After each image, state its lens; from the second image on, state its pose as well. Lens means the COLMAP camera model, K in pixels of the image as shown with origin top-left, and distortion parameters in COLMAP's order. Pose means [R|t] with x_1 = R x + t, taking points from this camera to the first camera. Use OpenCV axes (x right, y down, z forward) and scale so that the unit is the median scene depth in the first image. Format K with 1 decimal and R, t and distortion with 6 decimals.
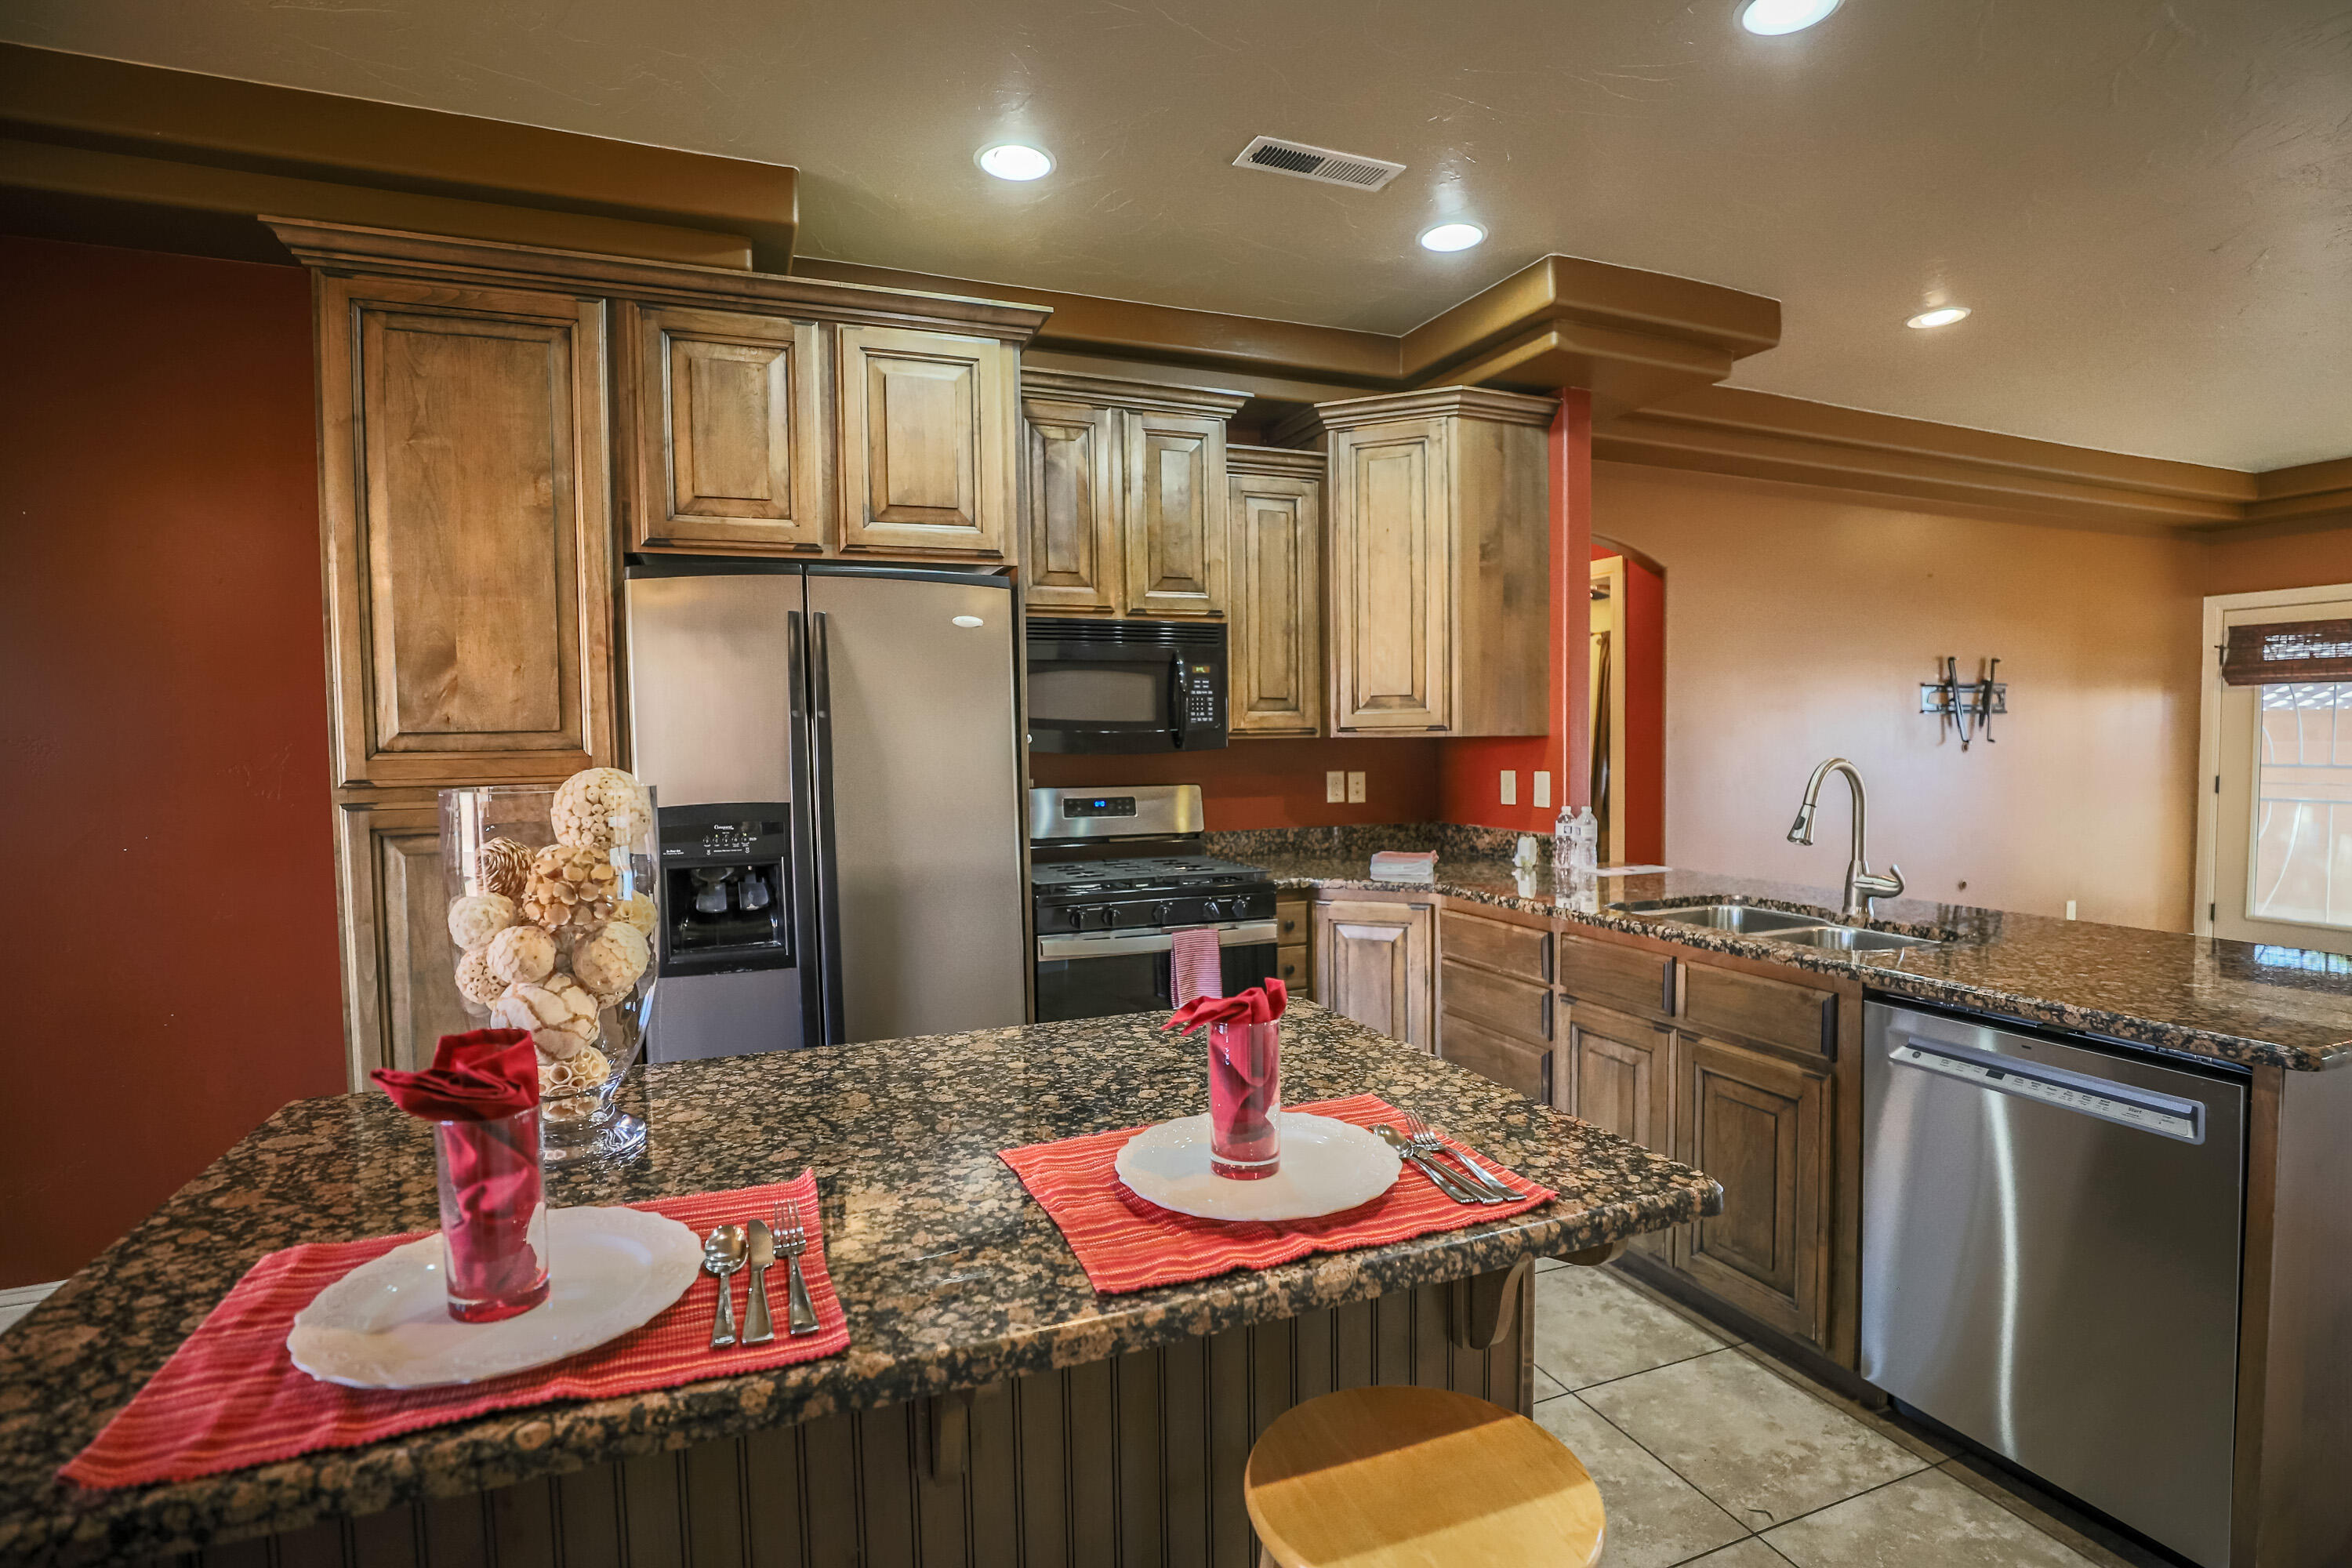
lens RADIAL K [[1138.4, 0, 1176.0], [0, 1138.4, 784.0], [0, 0, 1]] dist [-0.050186, 0.015215]
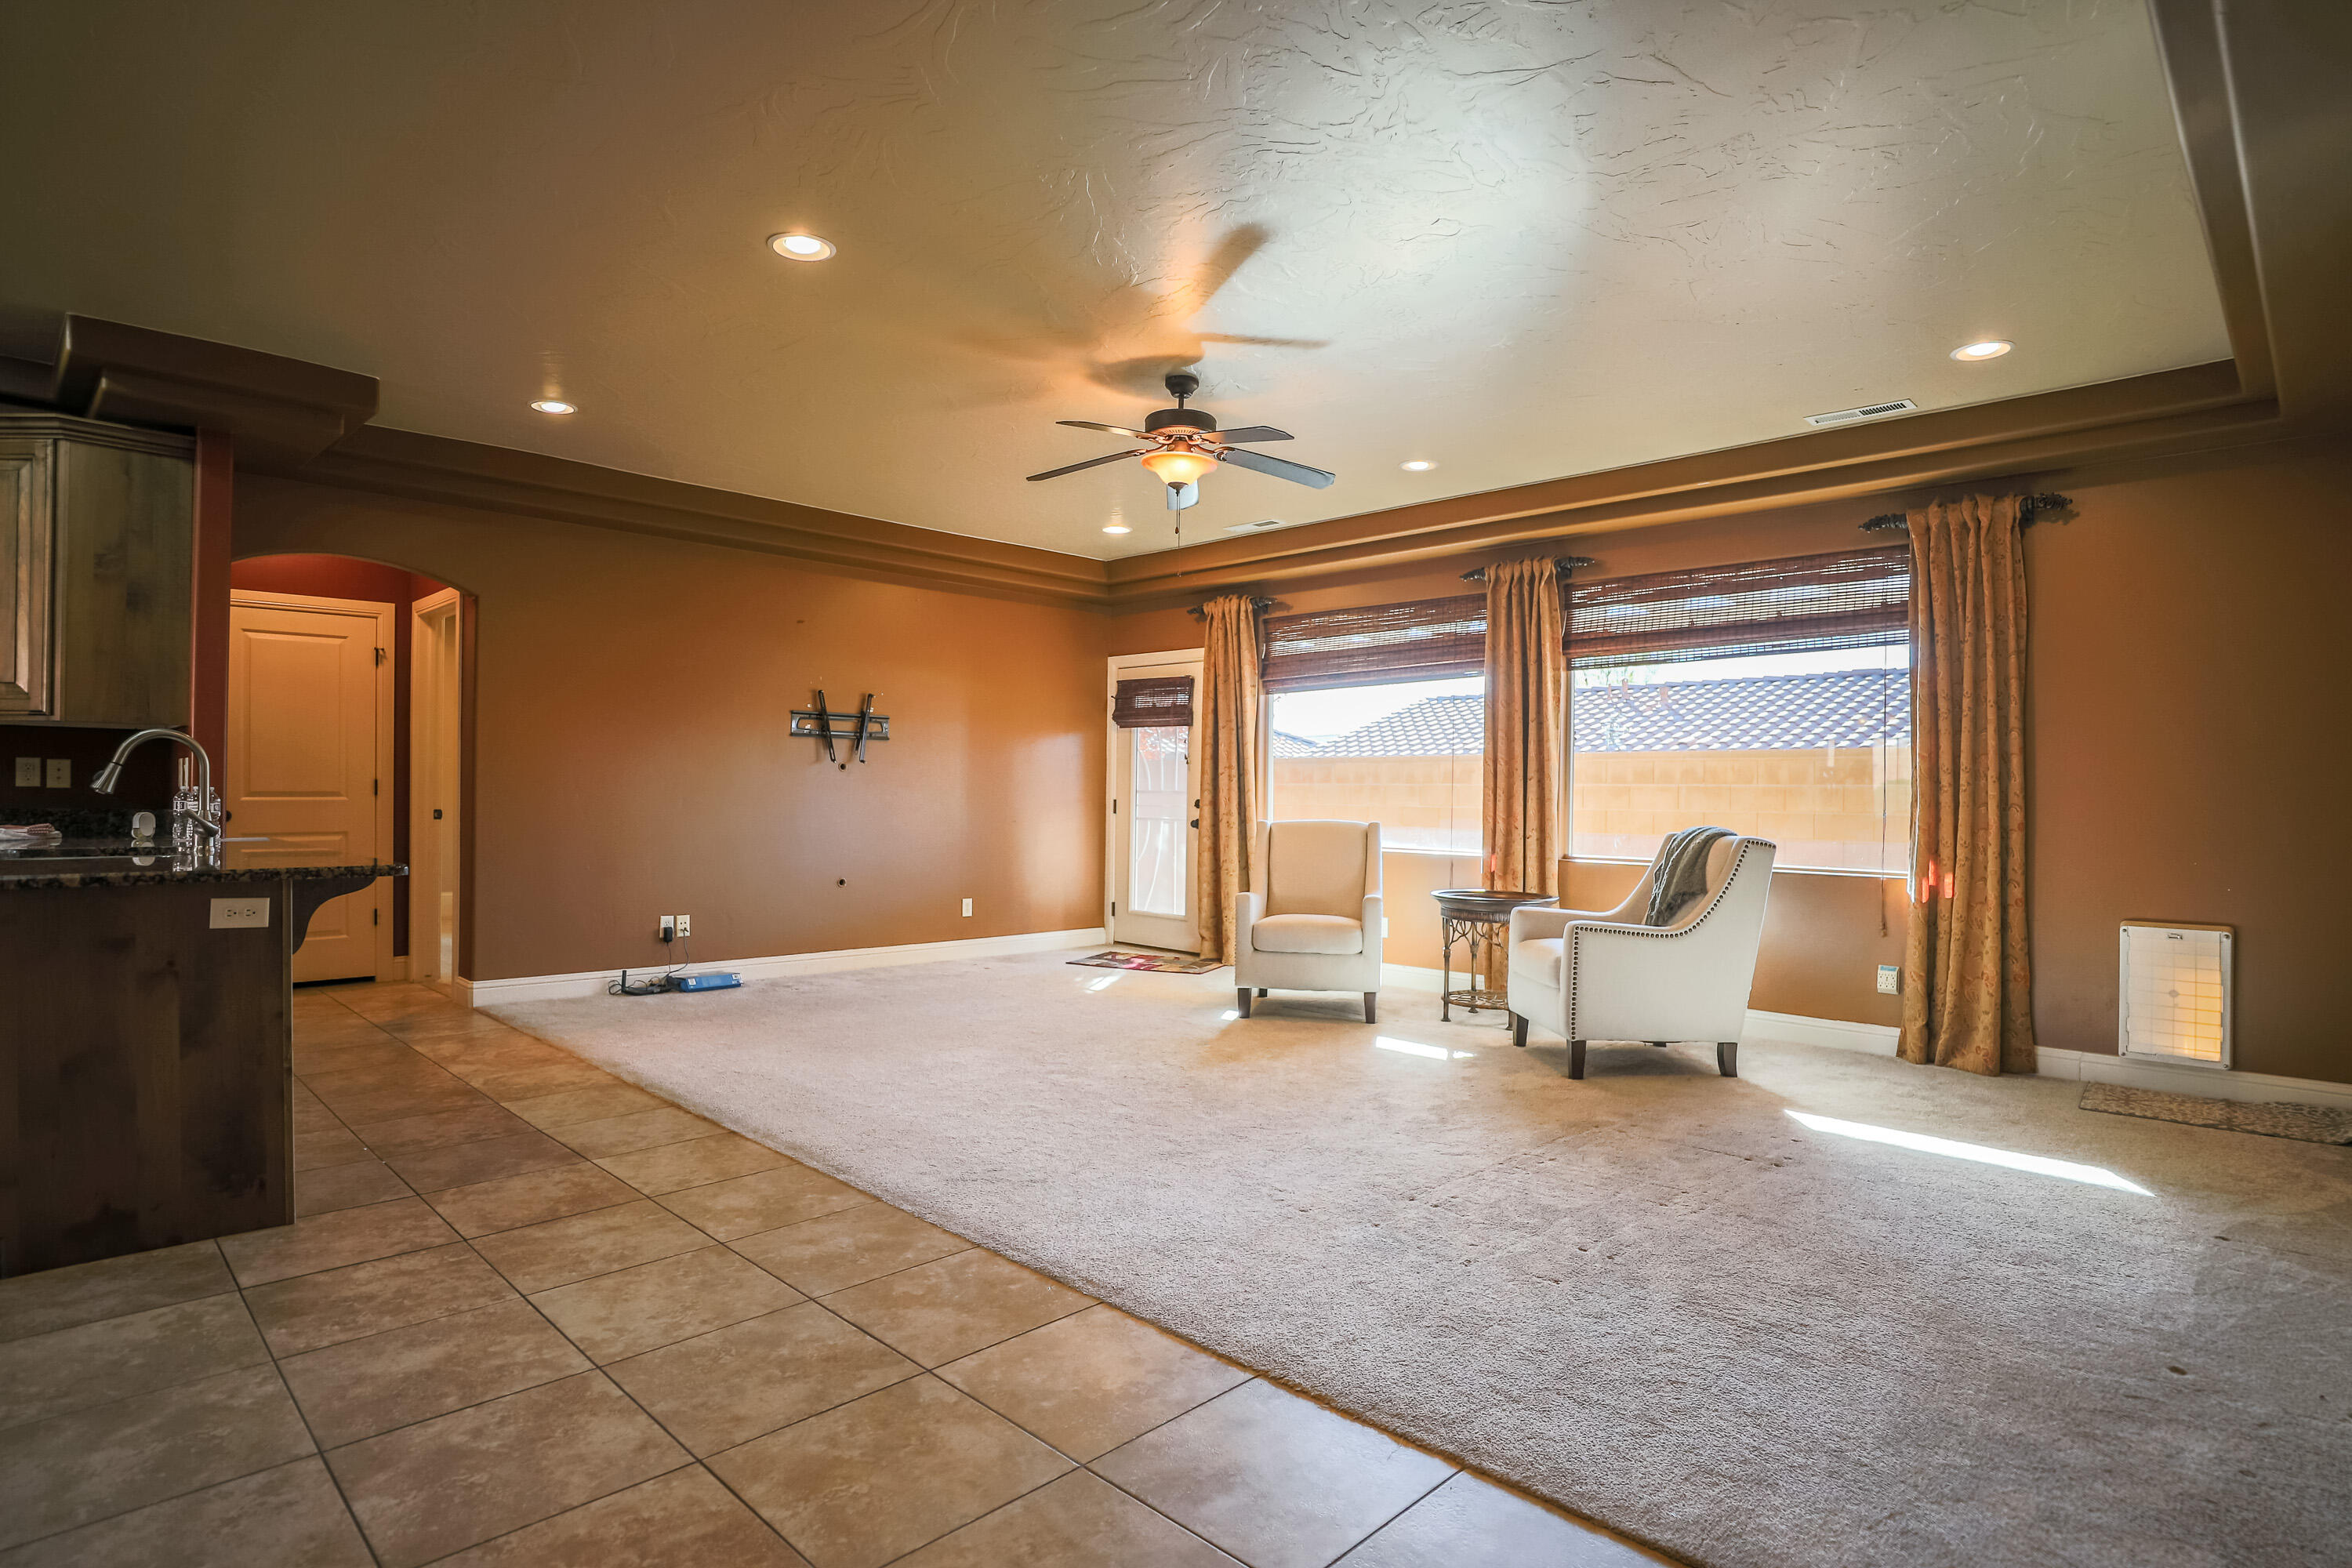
lens RADIAL K [[1223.3, 0, 1181.0], [0, 1223.3, 785.4], [0, 0, 1]] dist [-0.025672, 0.001829]
pose [[0.919022, 0.023836, 0.393484, 0.914348], [-0.005836, 0.998883, -0.046880, 0.081499], [-0.394162, 0.040787, 0.918135, -0.602879]]
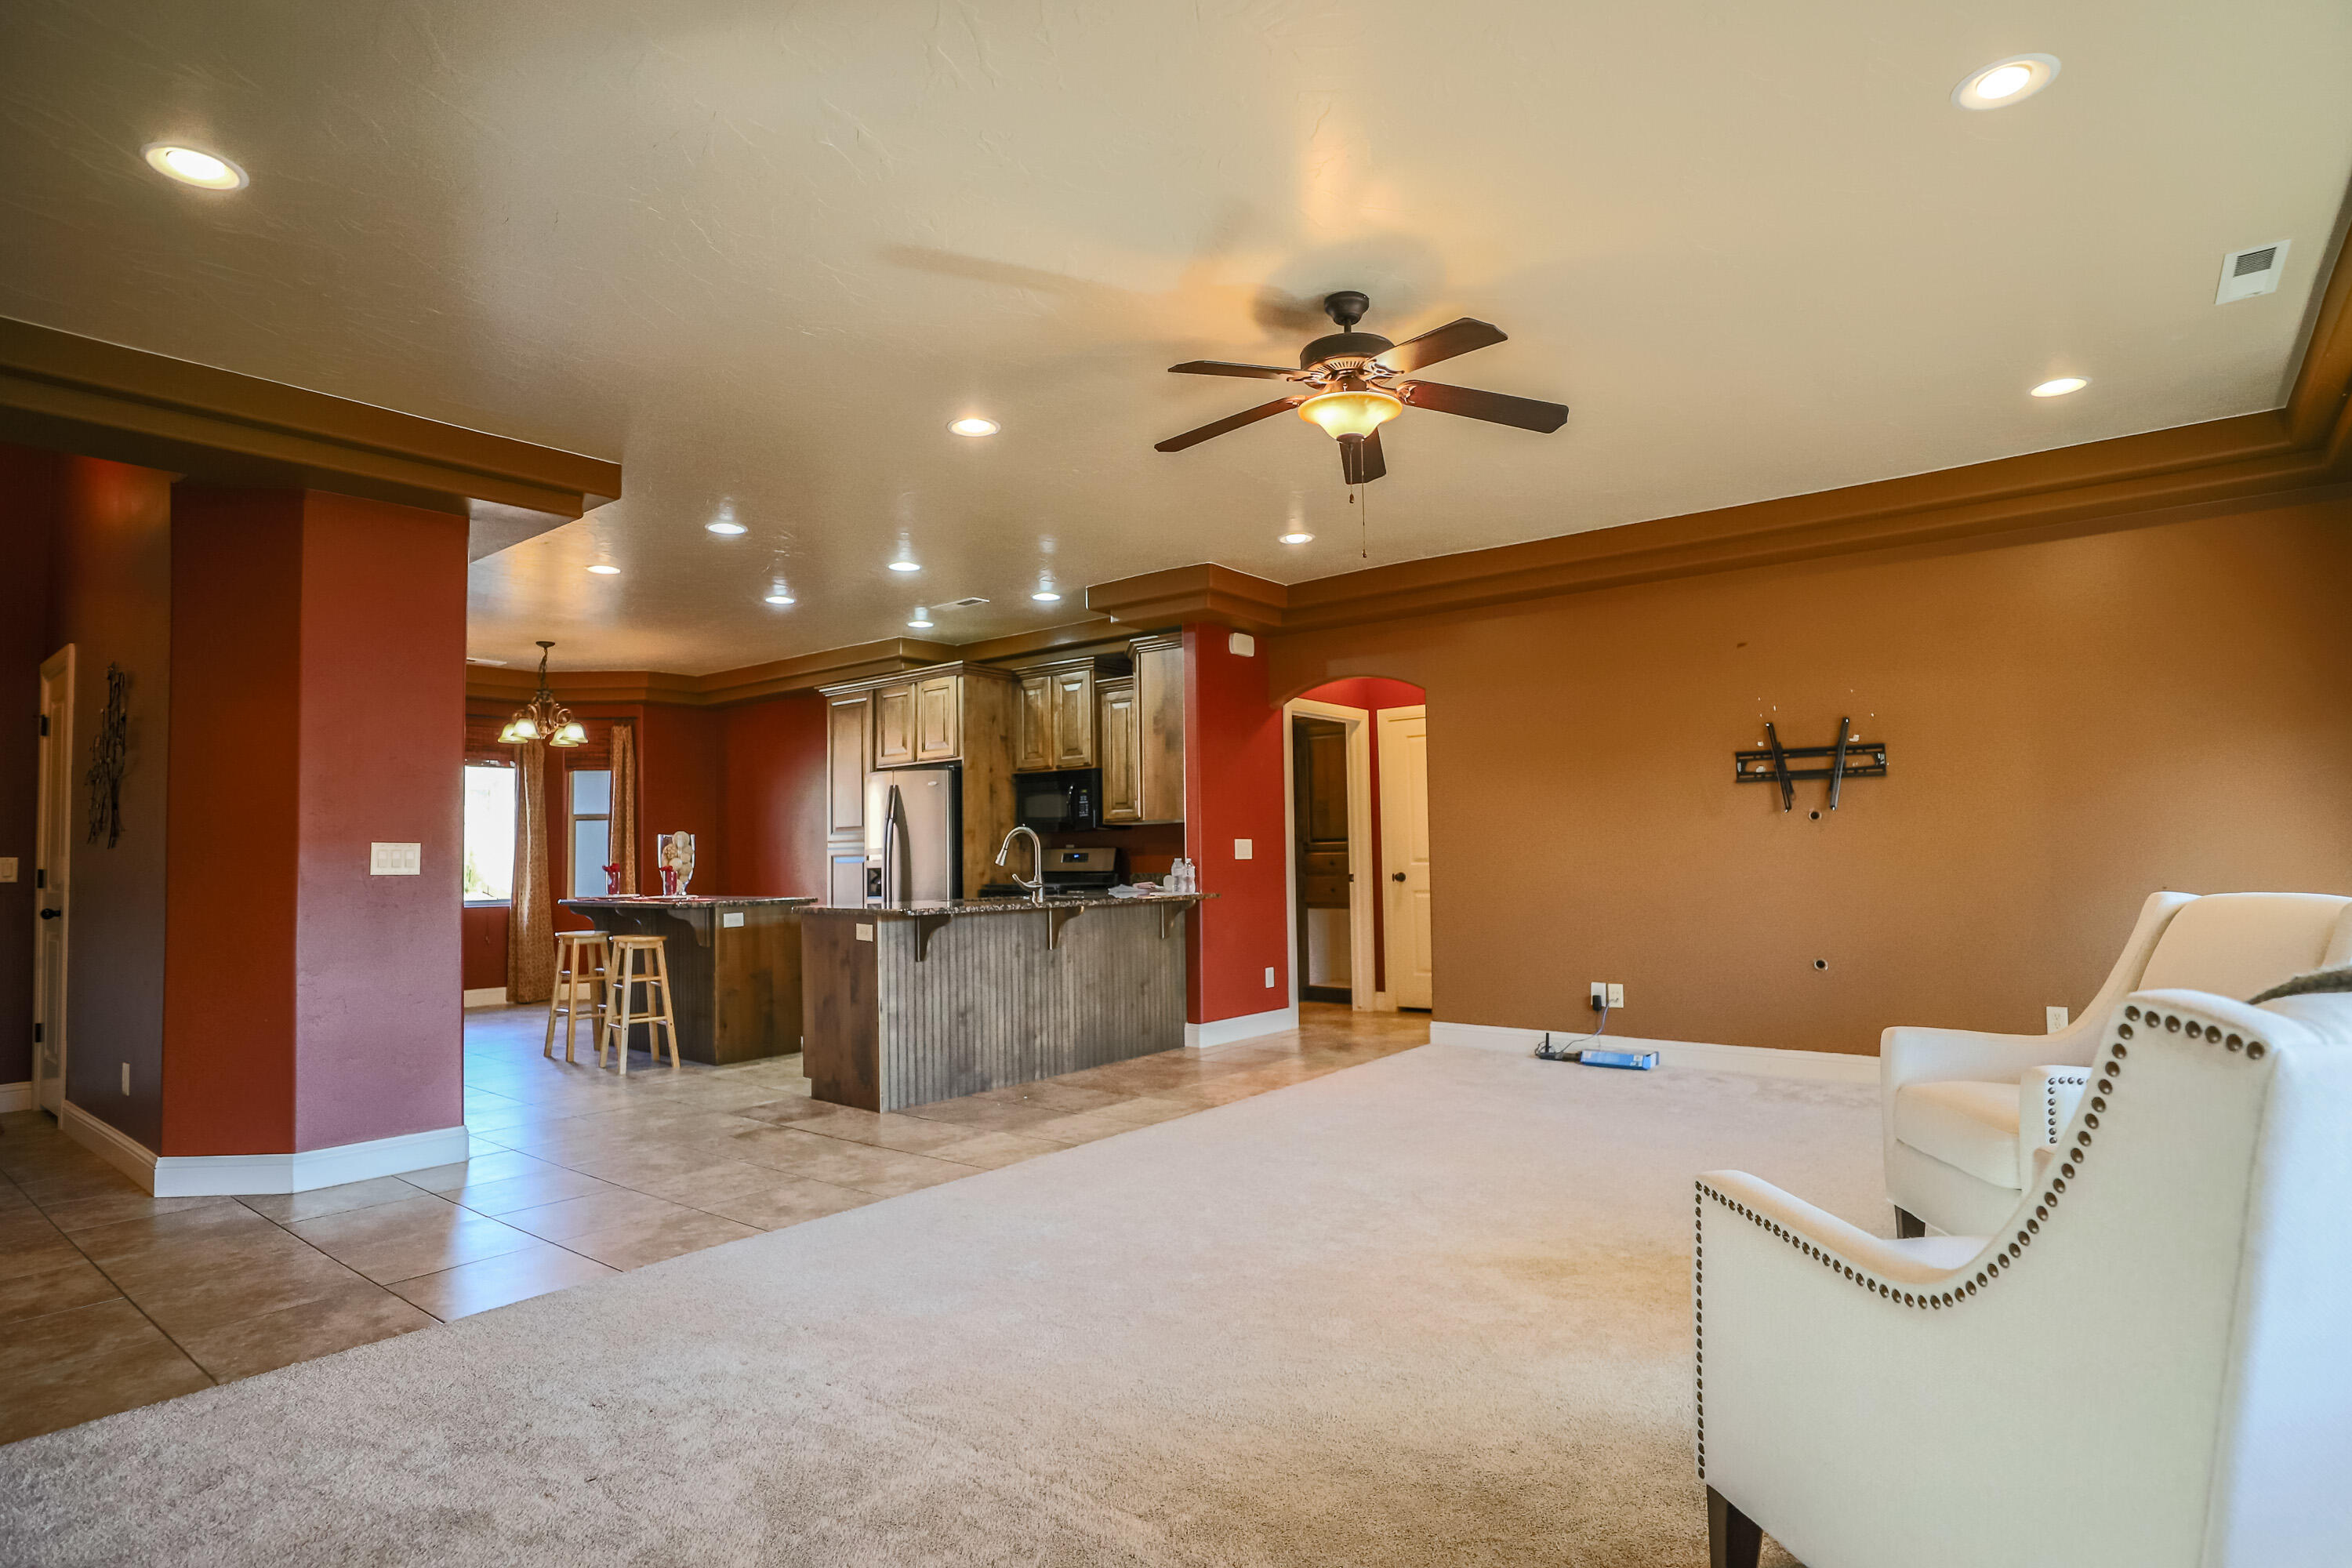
lens RADIAL K [[1227.3, 0, 1182.0], [0, 1227.3, 793.6], [0, 0, 1]] dist [-0.033809, 0.000305]
pose [[0.490985, -0.041886, -0.870161, 2.317873], [-0.023583, 0.997838, -0.061339, 0.041918], [0.870849, 0.050638, 0.488936, 0.069092]]
